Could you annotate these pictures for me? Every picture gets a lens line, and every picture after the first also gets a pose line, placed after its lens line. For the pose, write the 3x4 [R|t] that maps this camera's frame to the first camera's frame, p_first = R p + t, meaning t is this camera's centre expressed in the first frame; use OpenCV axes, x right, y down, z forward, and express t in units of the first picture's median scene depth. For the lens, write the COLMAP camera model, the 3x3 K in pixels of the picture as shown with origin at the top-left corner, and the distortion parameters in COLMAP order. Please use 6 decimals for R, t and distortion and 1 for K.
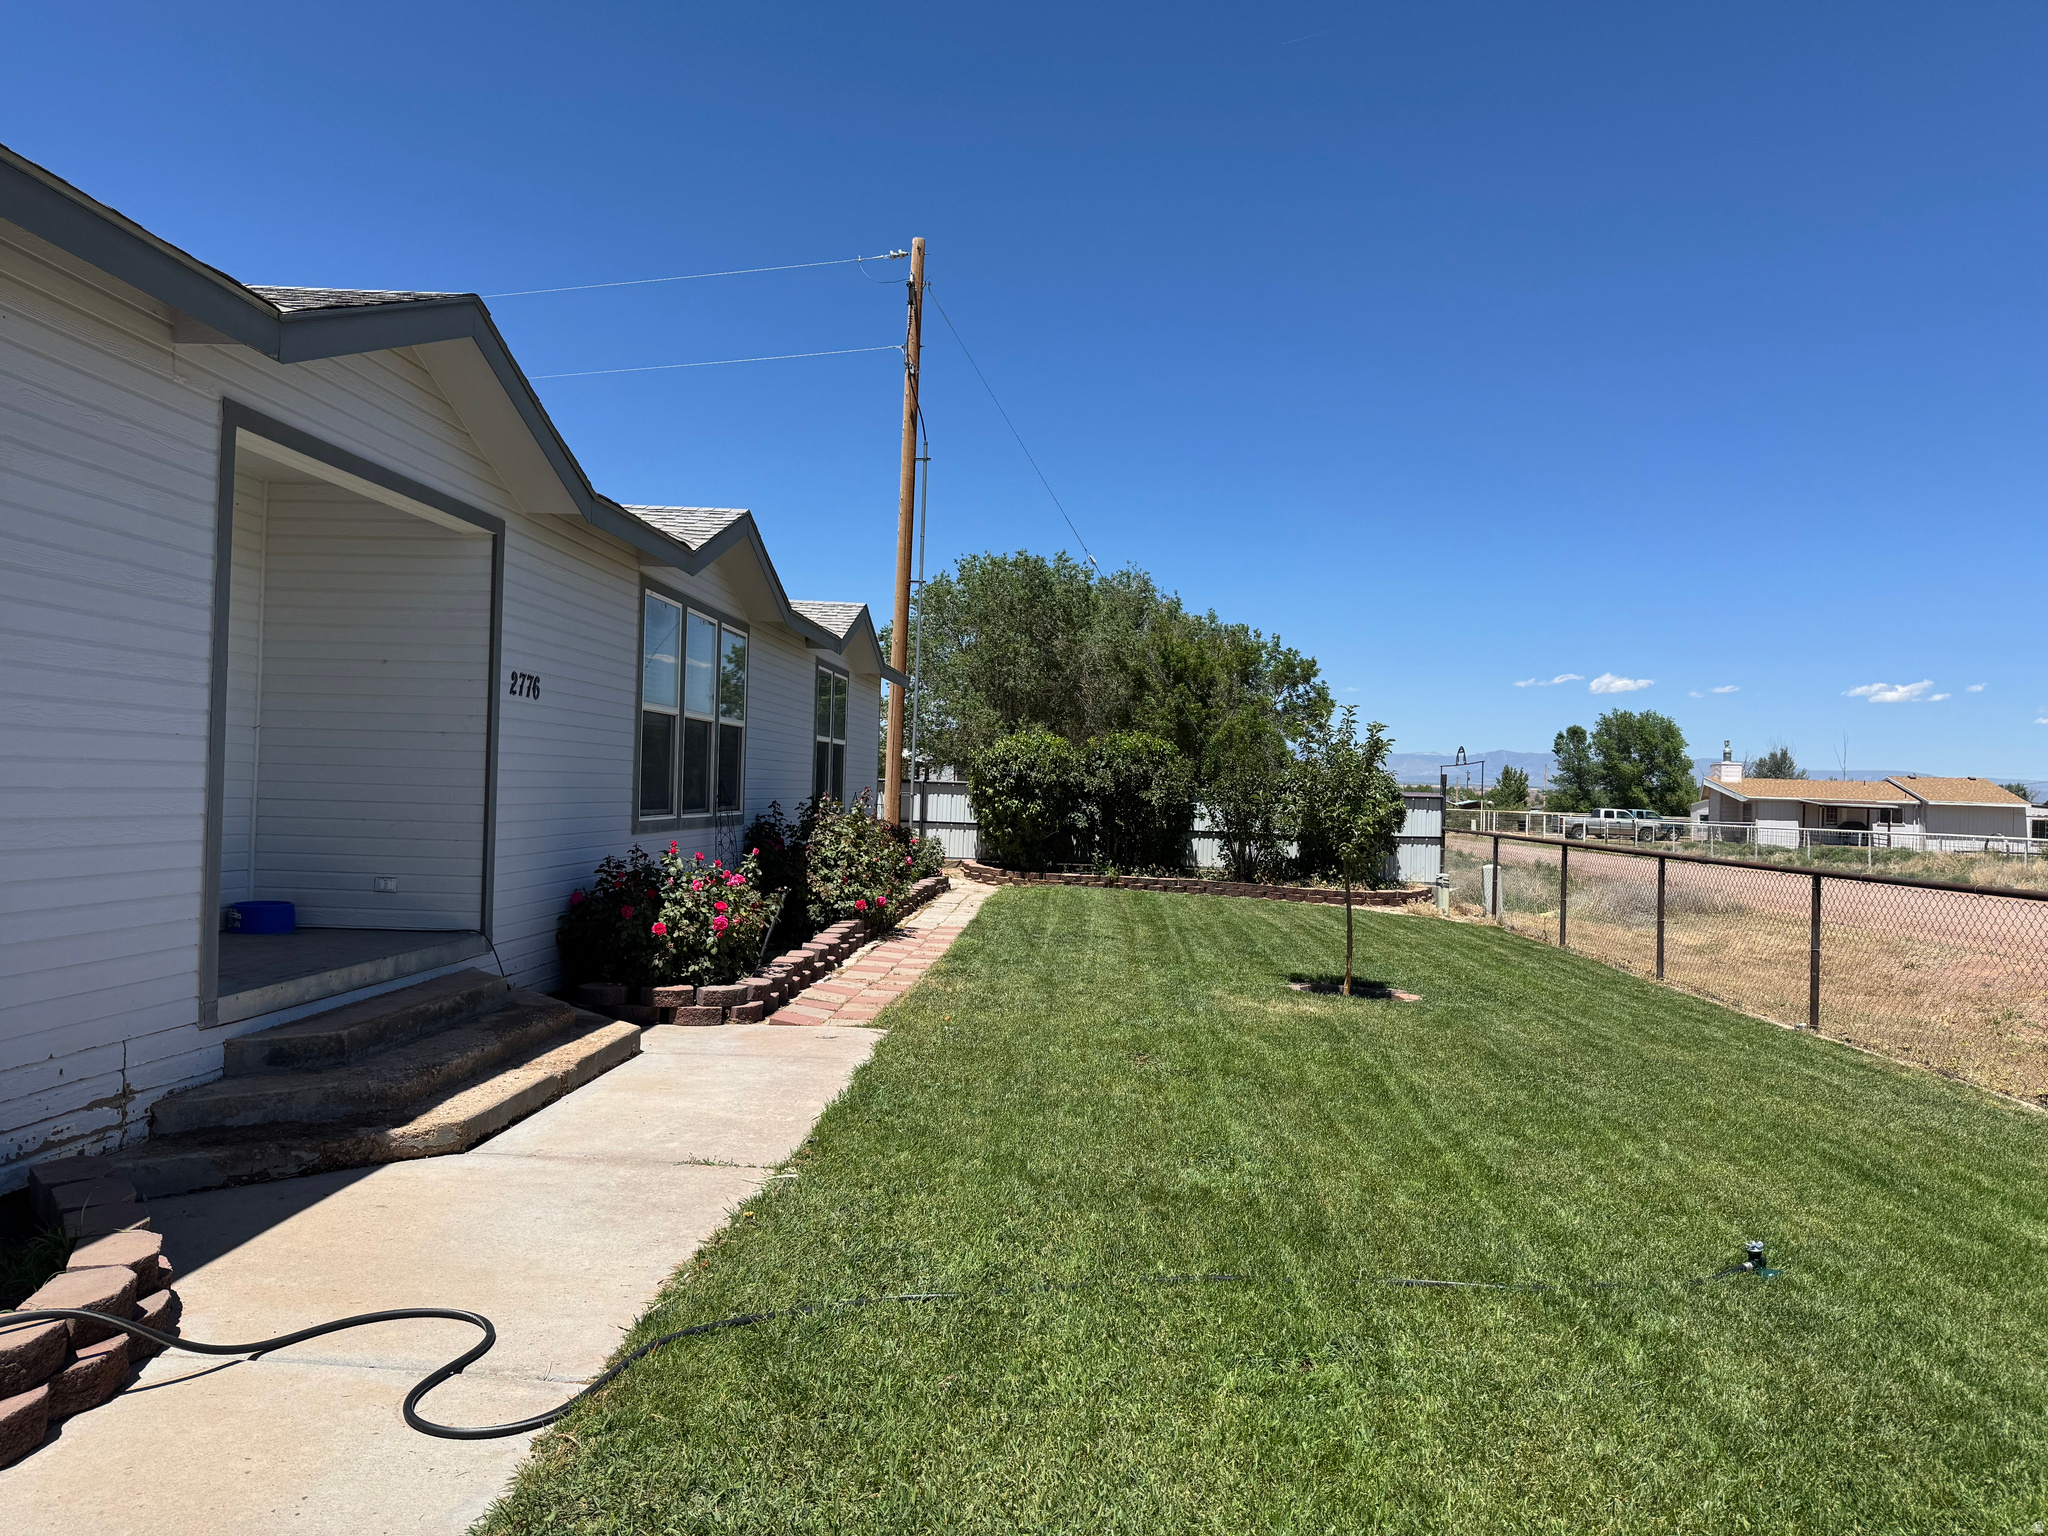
lens RADIAL K [[1441.1, 0, 1022.8], [0, 1441.1, 768.6], [0, 0, 1]] dist [0.052744, -0.051567]
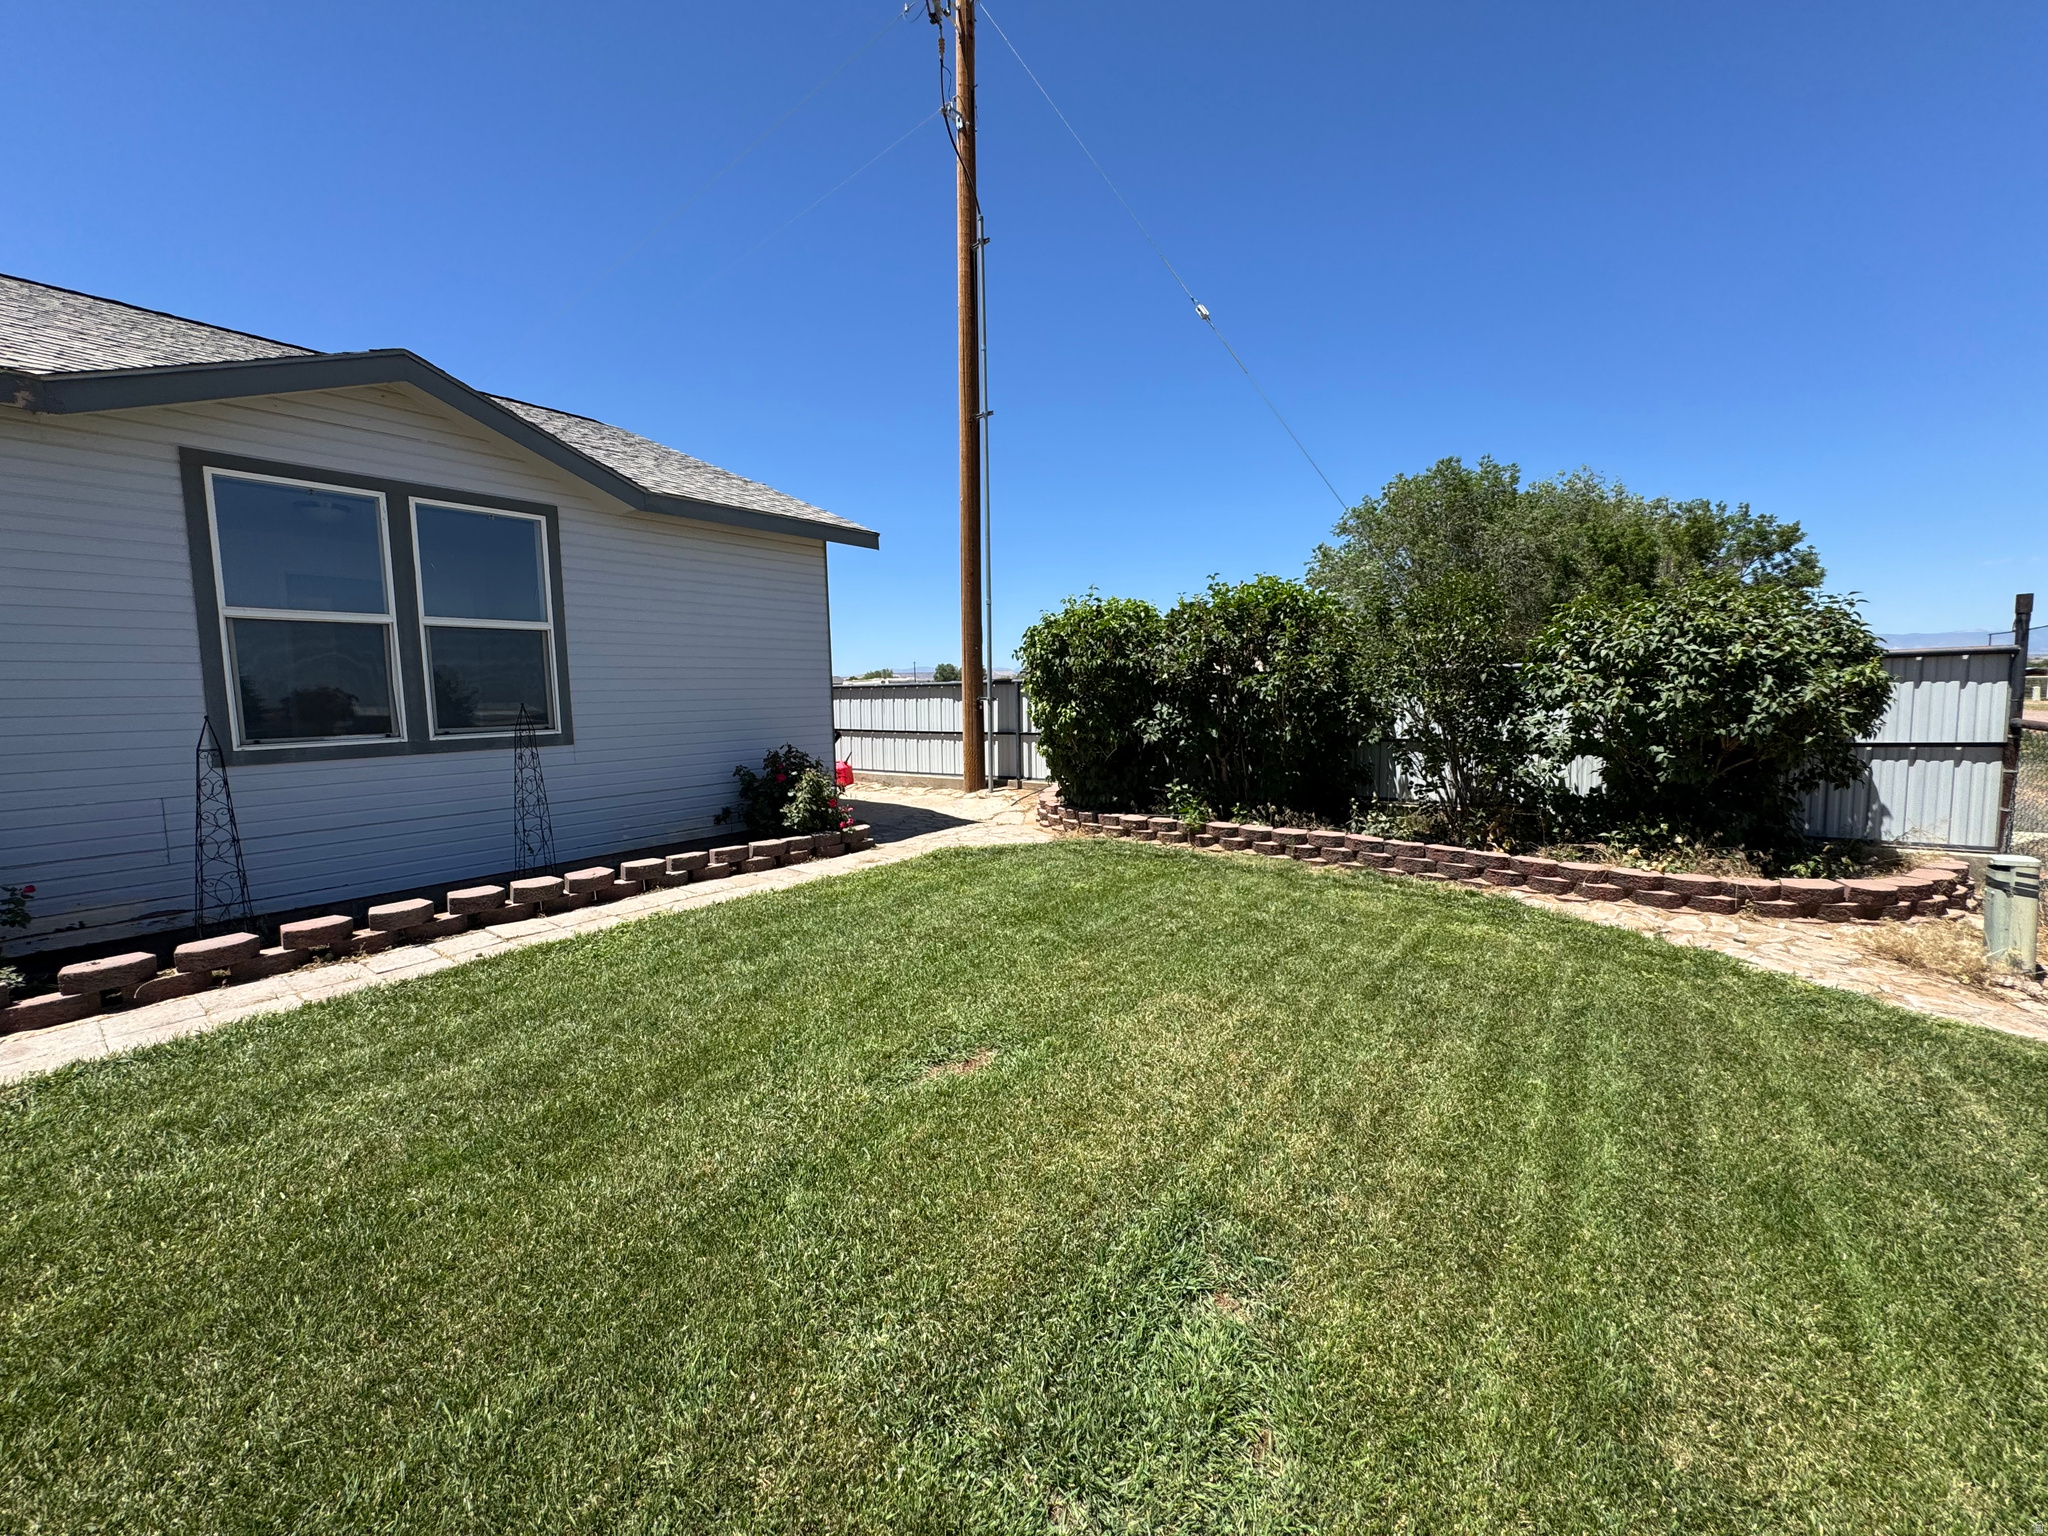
lens RADIAL K [[827.7, 0, 1028.9], [0, 827.7, 765.3], [0, 0, 1]] dist [-0.000786, 0.000061]
pose [[0.839543, -0.001392, -0.543291, 0.178851], [0.056349, 0.994827, 0.084528, 0.016846], [0.540363, -0.101578, 0.835278, 0.637553]]
